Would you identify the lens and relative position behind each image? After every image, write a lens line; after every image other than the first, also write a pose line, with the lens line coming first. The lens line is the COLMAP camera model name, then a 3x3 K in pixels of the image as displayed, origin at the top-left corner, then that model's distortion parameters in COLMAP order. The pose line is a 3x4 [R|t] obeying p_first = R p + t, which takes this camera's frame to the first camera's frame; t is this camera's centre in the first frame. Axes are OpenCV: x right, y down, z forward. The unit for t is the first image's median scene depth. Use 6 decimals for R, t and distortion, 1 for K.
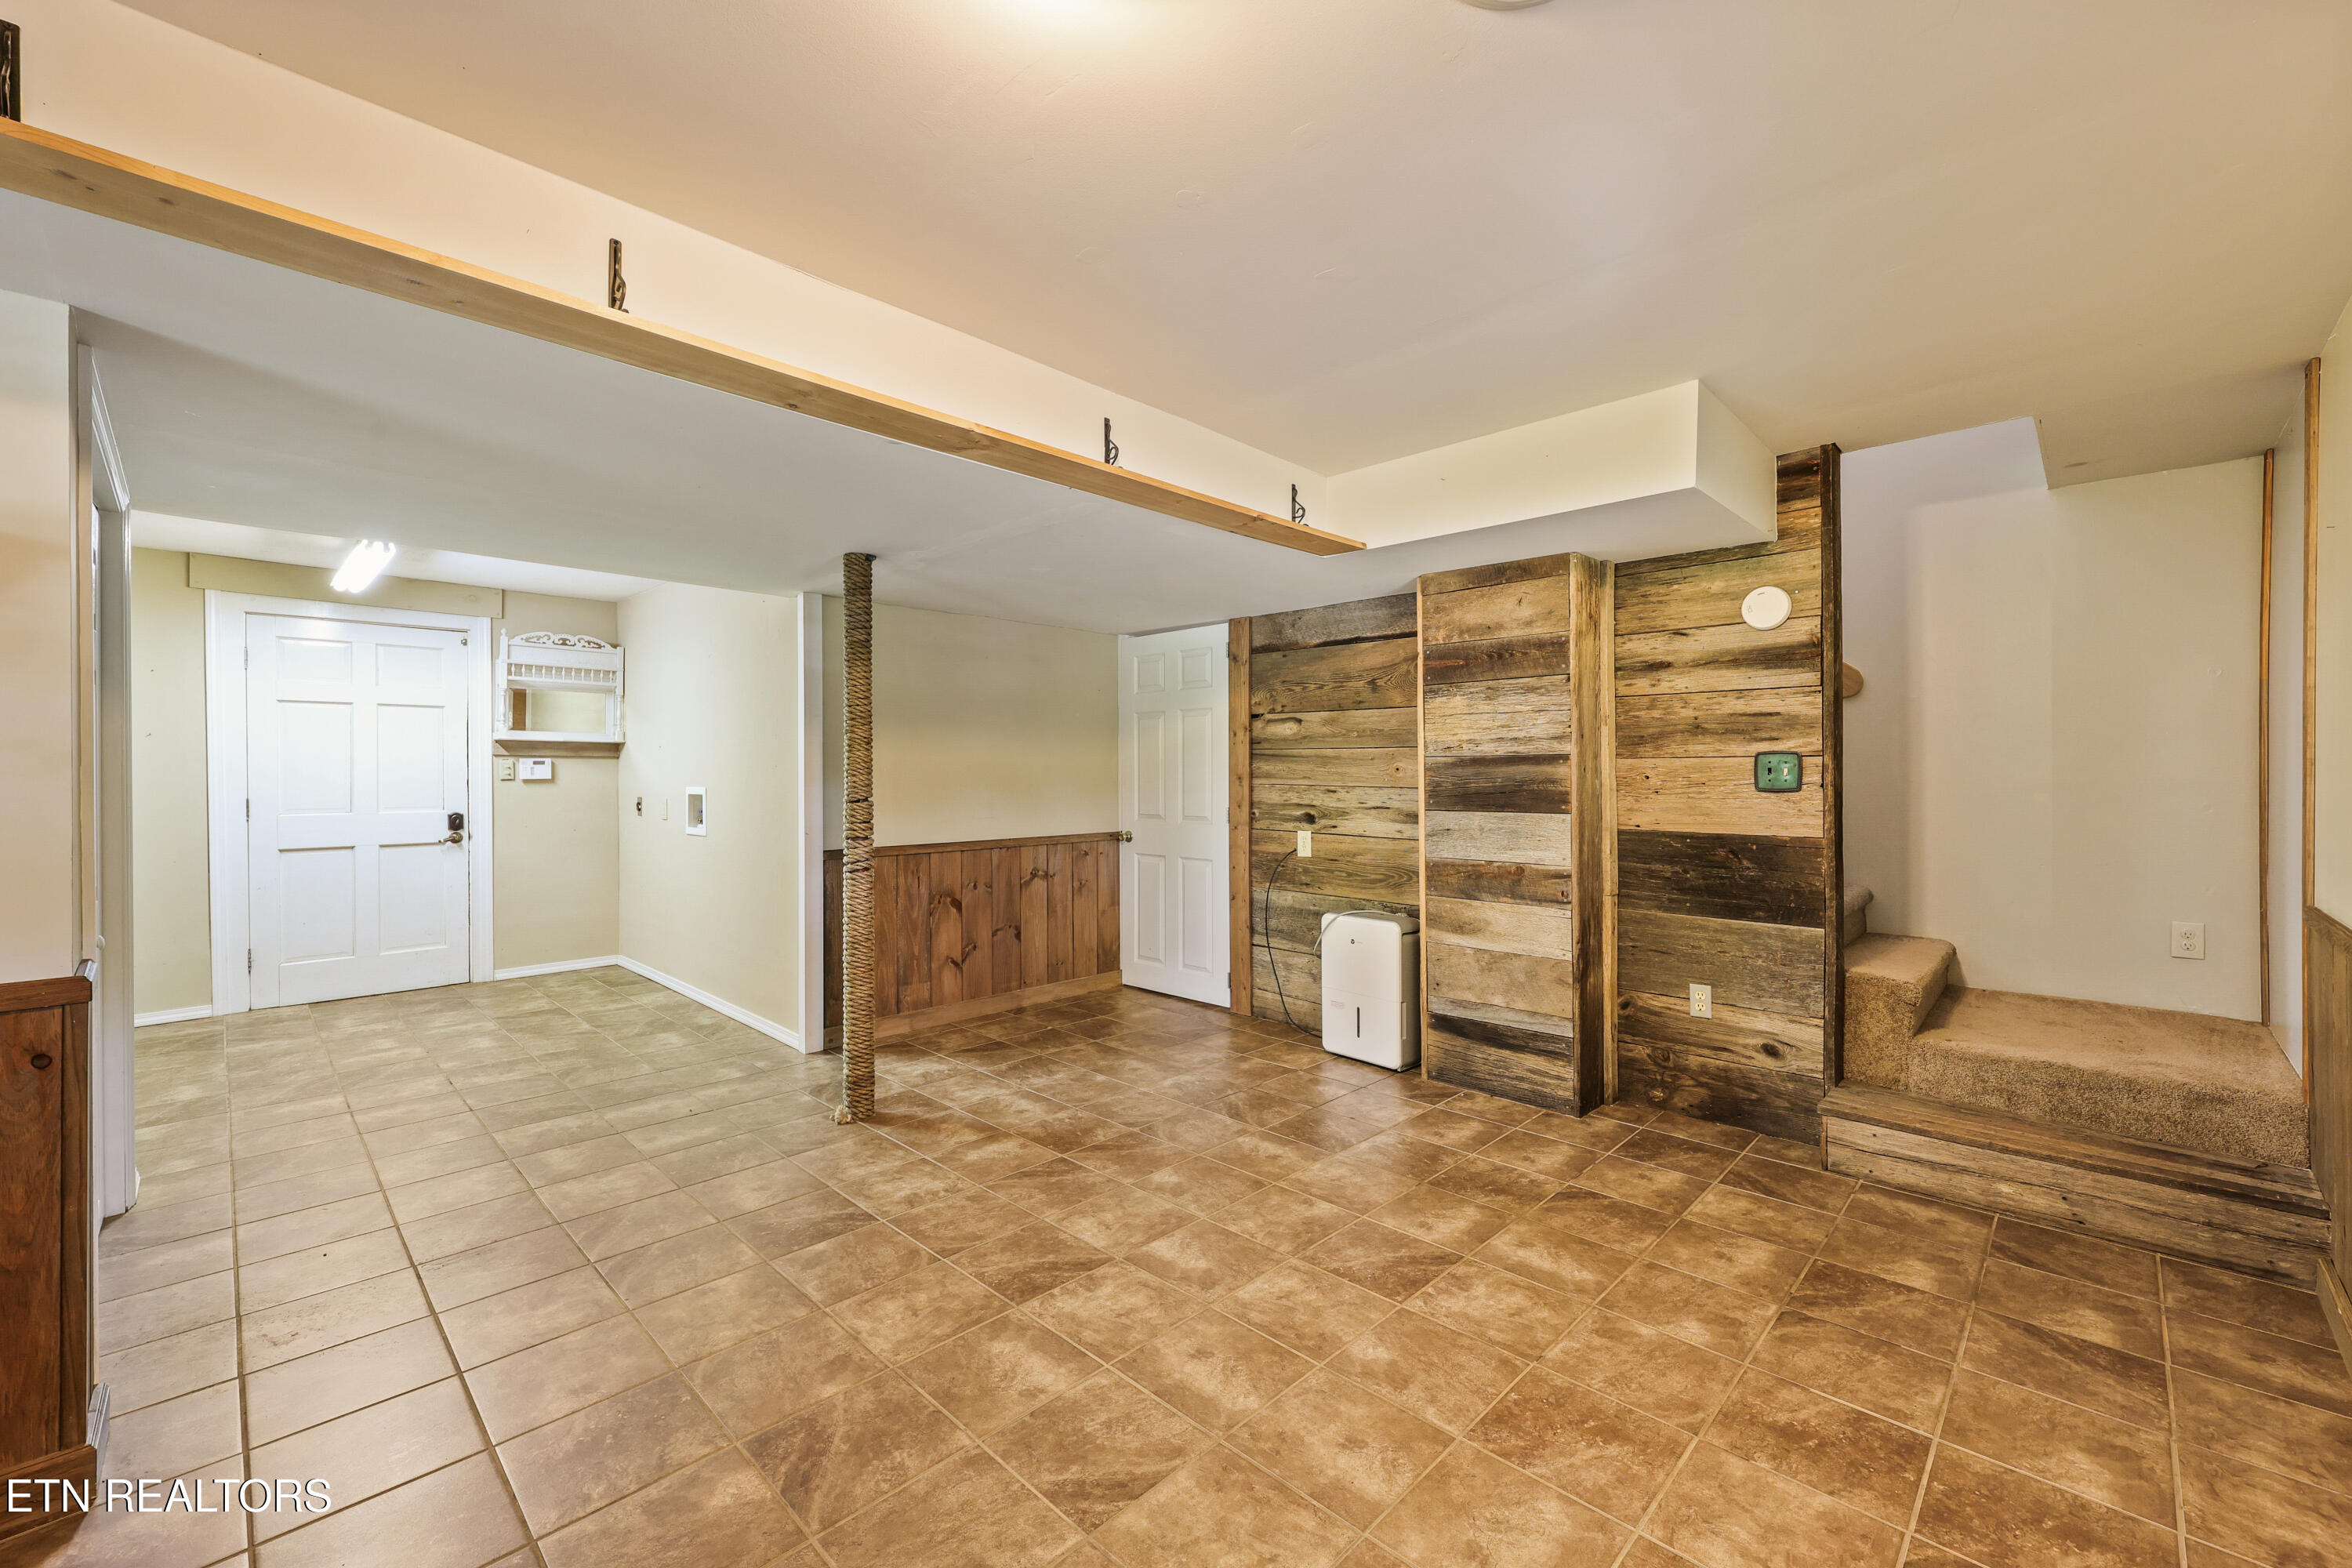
lens RADIAL K [[950.5, 0, 1191.3], [0, 950.5, 772.0], [0, 0, 1]] dist [0.001471, -0.000862]
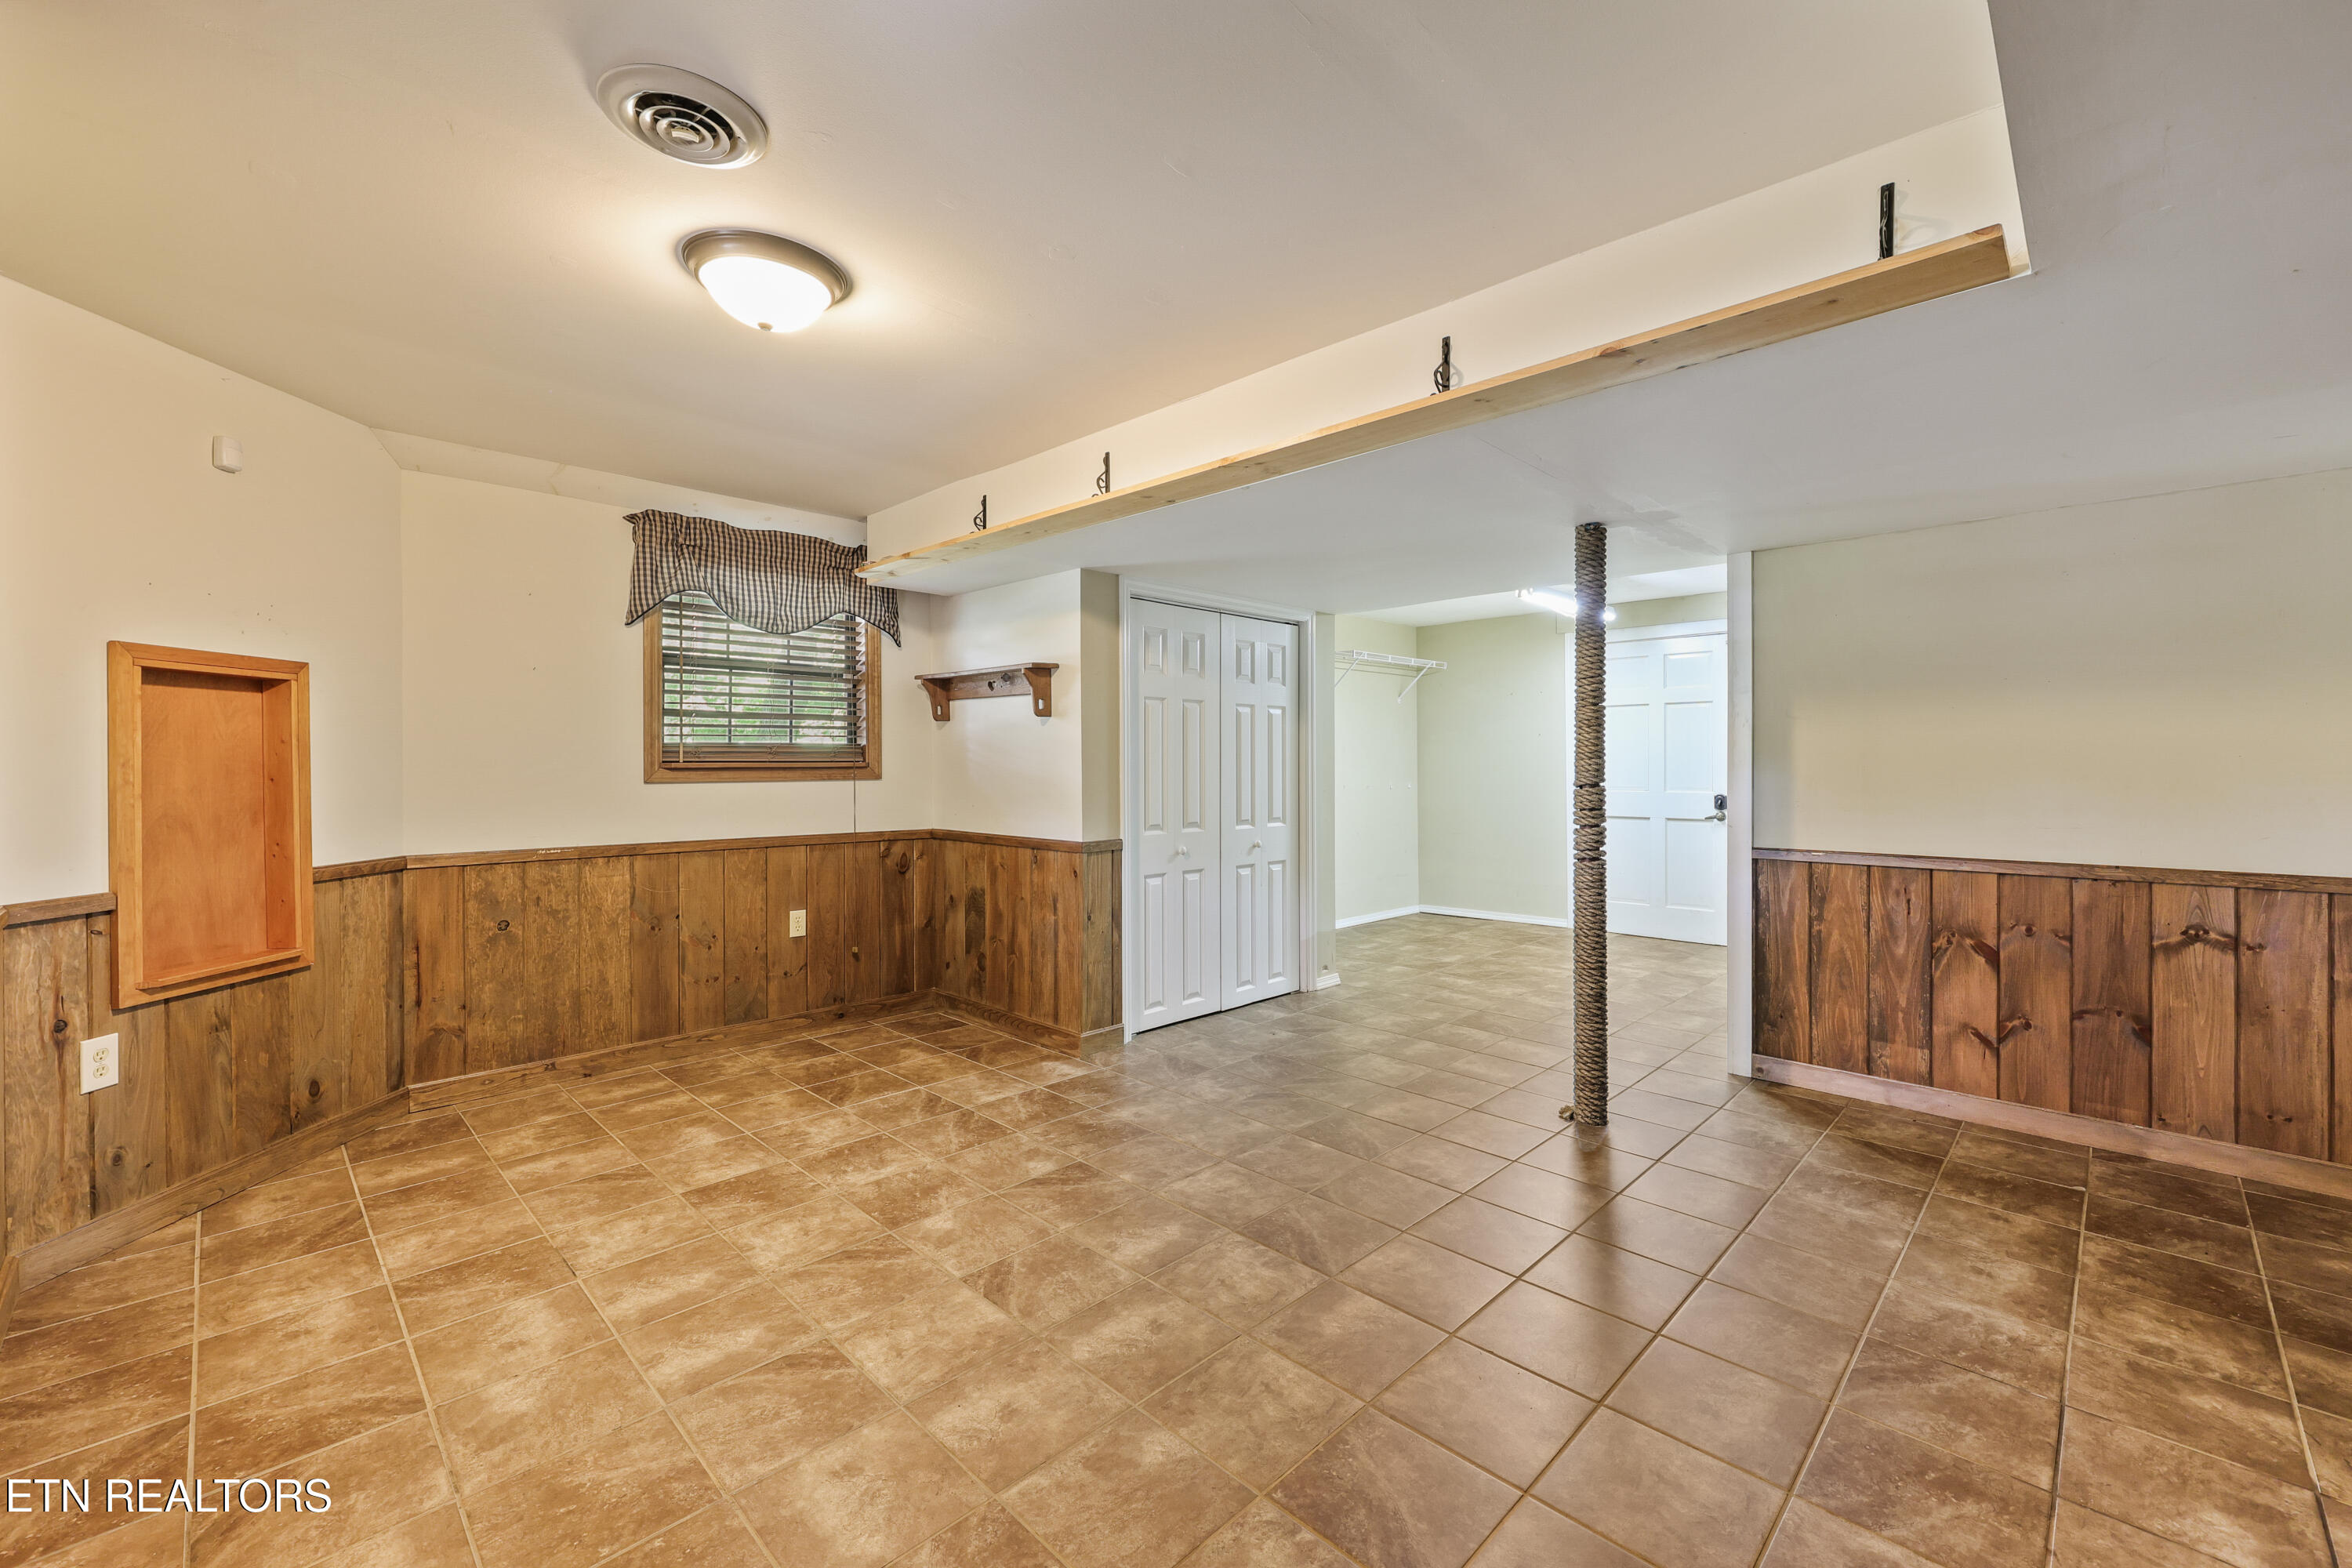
lens RADIAL K [[950.5, 0, 1180.9], [0, 950.5, 770.2], [0, 0, 1]] dist [0.001471, -0.000862]
pose [[-0.010935, 0.008881, -0.999901, 0.429403], [0.003327, 0.999955, 0.008845, 0.002473], [0.999935, -0.003230, -0.010964, 0.434898]]
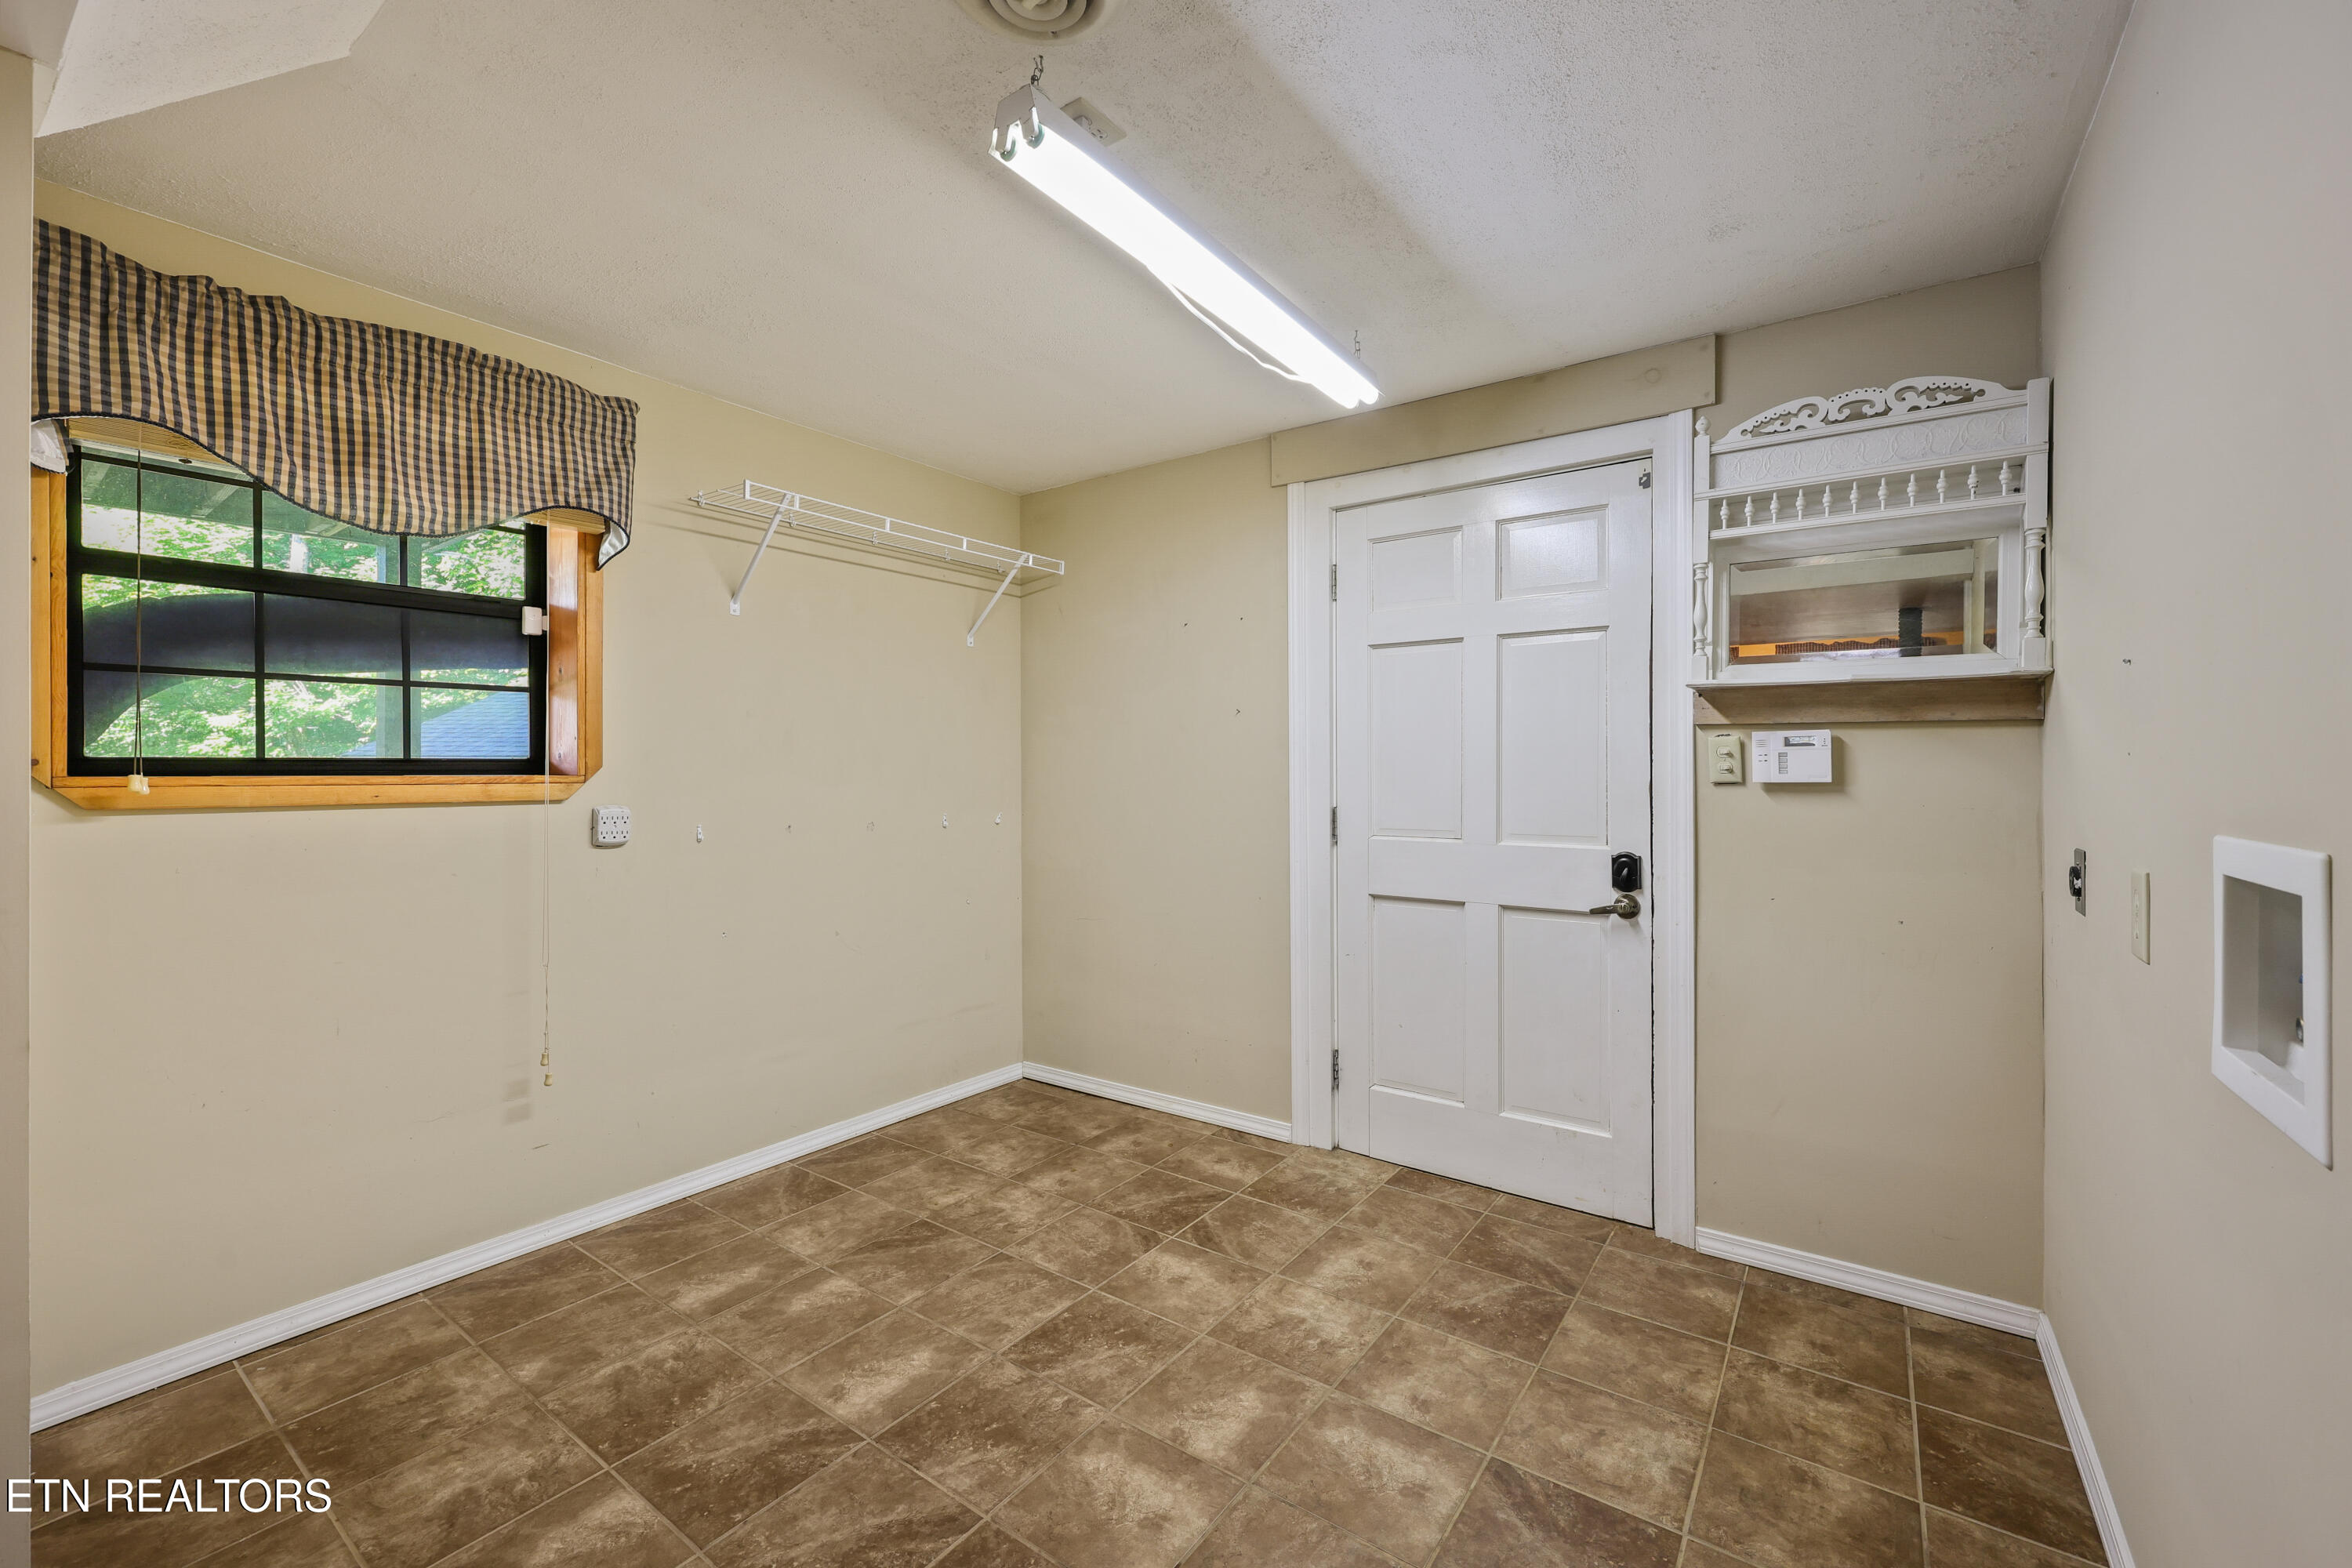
lens RADIAL K [[950.5, 0, 1187.9], [0, 950.5, 765.2], [0, 0, 1]] dist [0.001471, -0.000862]
pose [[0.156983, -0.002426, -0.987598, -0.412109], [-0.003041, 0.999991, -0.002940, 0.002895], [0.987597, 0.003464, 0.156974, 0.842761]]
